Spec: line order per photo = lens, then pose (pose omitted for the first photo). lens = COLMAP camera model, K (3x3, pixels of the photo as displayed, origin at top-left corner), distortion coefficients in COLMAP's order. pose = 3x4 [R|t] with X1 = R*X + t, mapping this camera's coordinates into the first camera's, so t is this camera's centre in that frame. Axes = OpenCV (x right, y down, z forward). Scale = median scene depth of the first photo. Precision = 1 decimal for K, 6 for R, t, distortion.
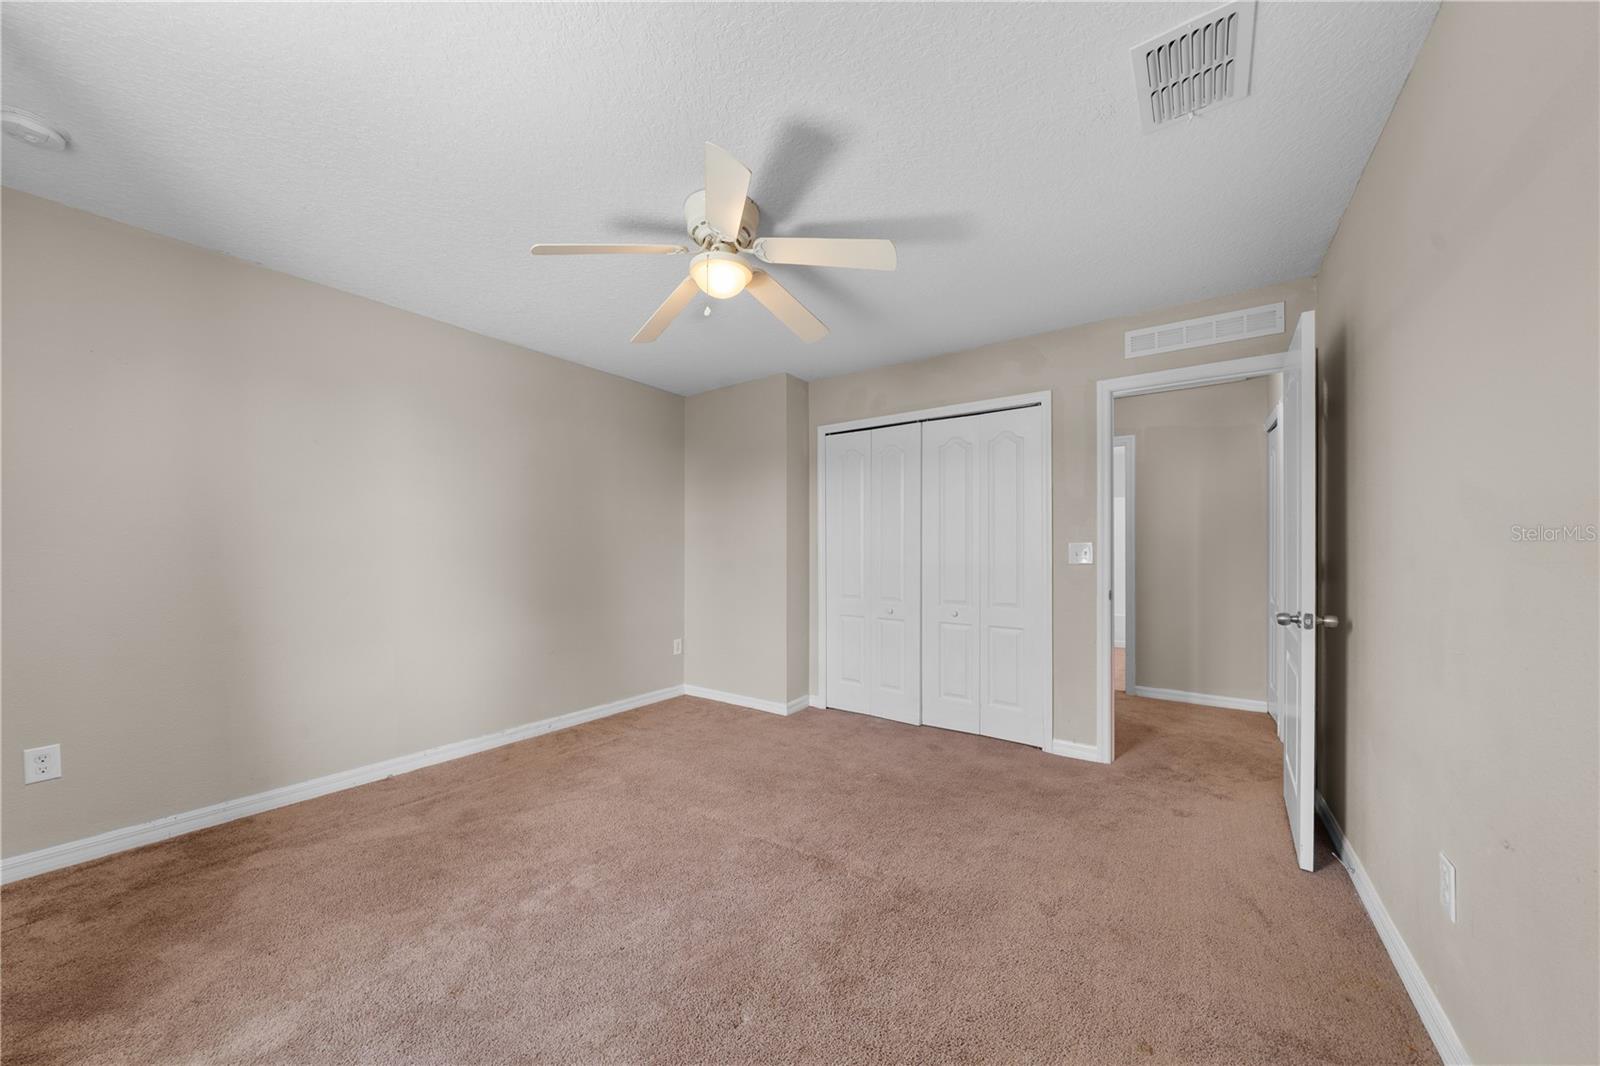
lens RADIAL K [[545.4, 0, 806.4], [0, 545.4, 555.3], [0, 0, 1]] dist [0.017231, -0.000001]
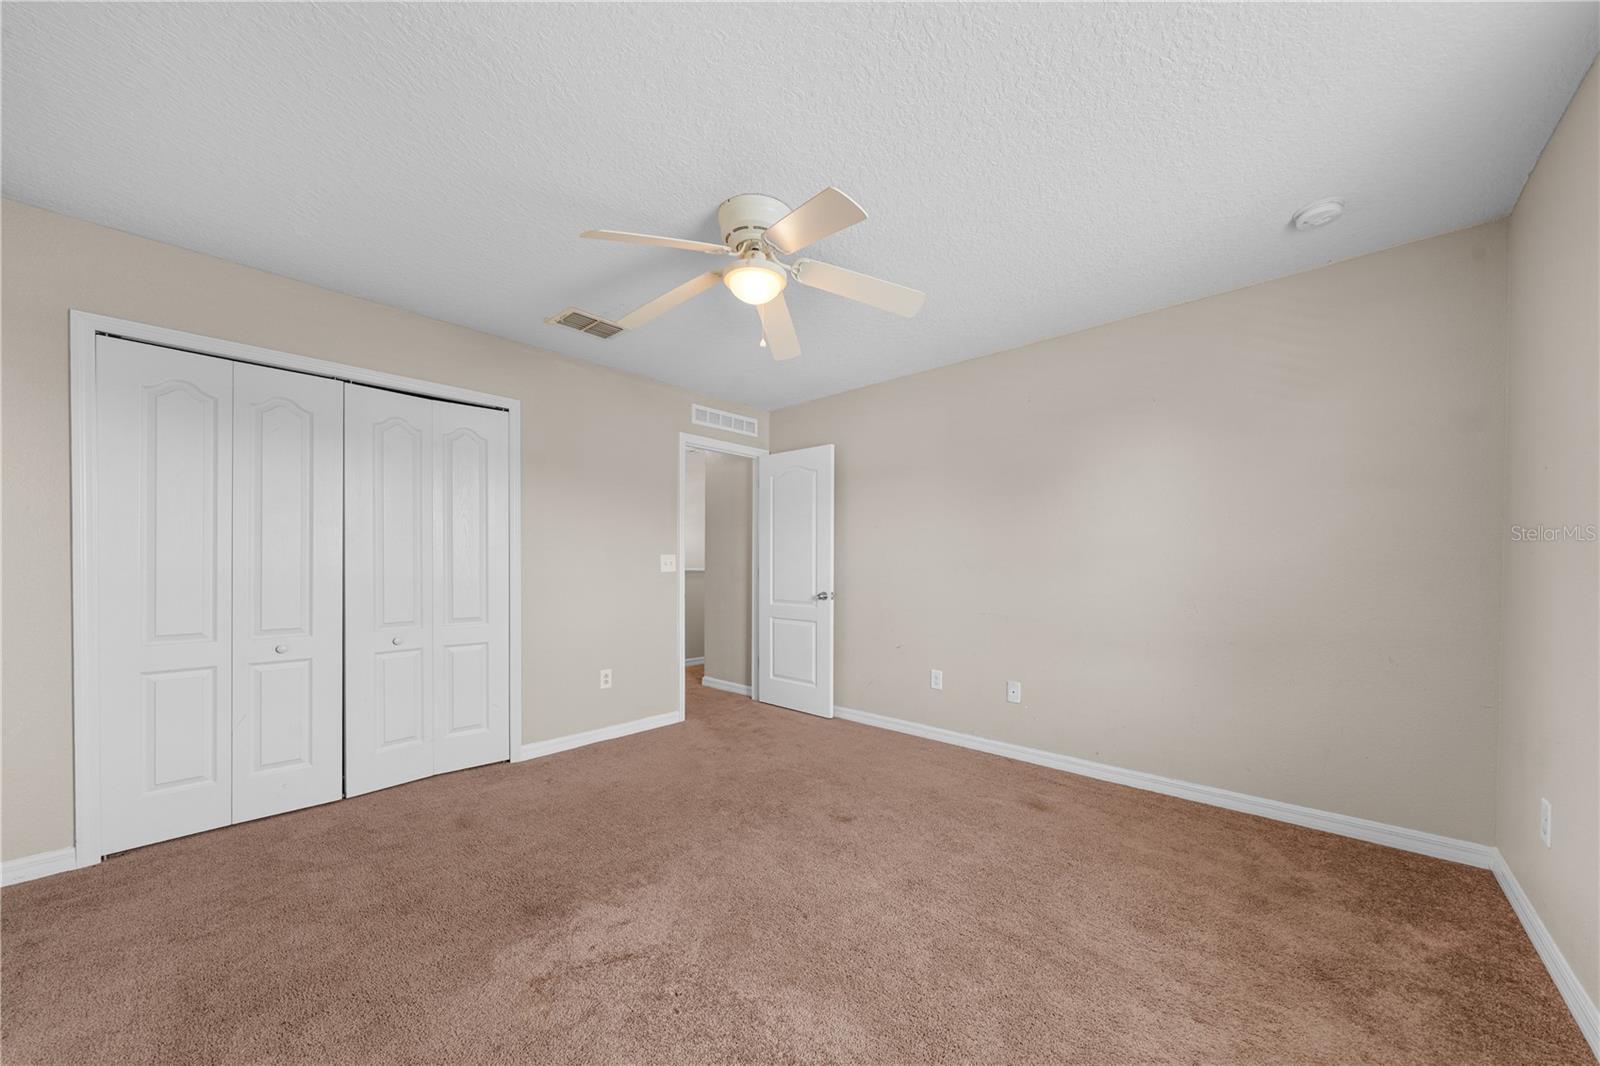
lens RADIAL K [[565.1, 0, 781.9], [0, 565.1, 546.4], [0, 0, 1]] dist [-0.005475, -0.000077]
pose [[0.166316, 0.031751, 0.985561, -0.722939], [0.000267, 0.999480, -0.032244, 0.000612], [-0.986072, 0.005625, 0.166222, 0.507885]]
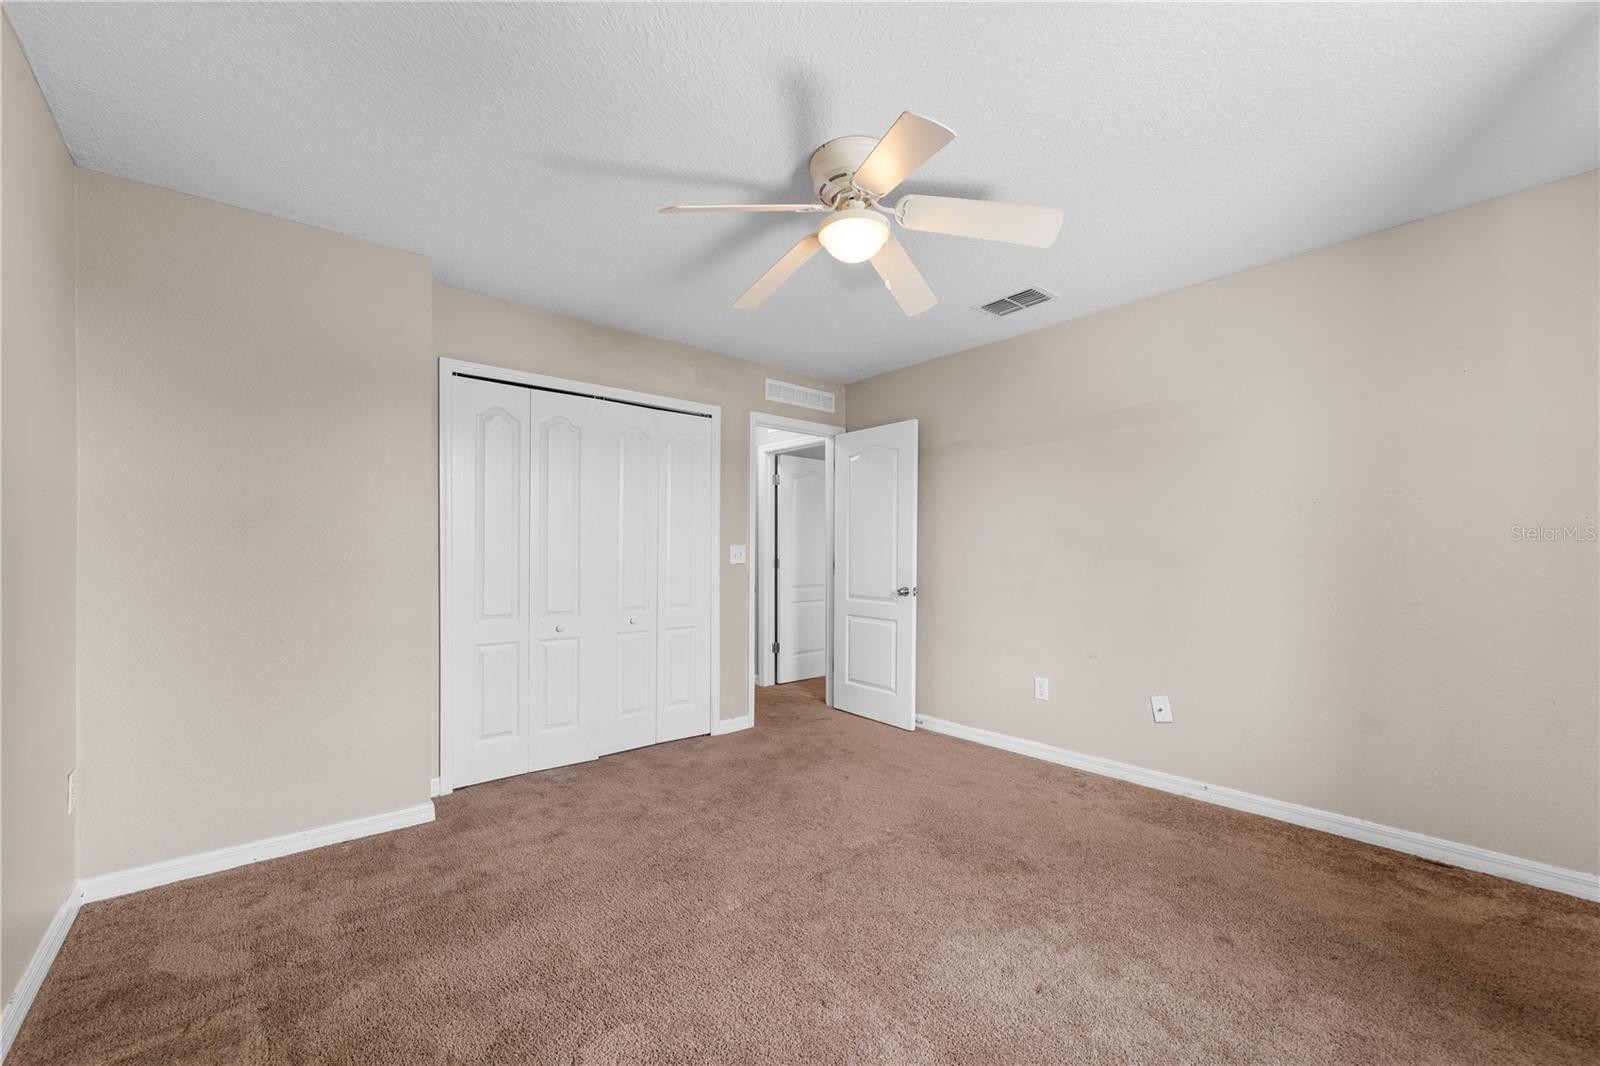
lens RADIAL K [[642.0, 0, 772.6], [0, 642.0, 566.3], [0, 0, 1]] dist [0.036128, -0.000084]
pose [[0.278856, -0.015545, 0.960207, -0.762084], [0.000847, 0.999873, 0.015941, 0.000171], [-0.960333, -0.003632, 0.278834, 0.534133]]
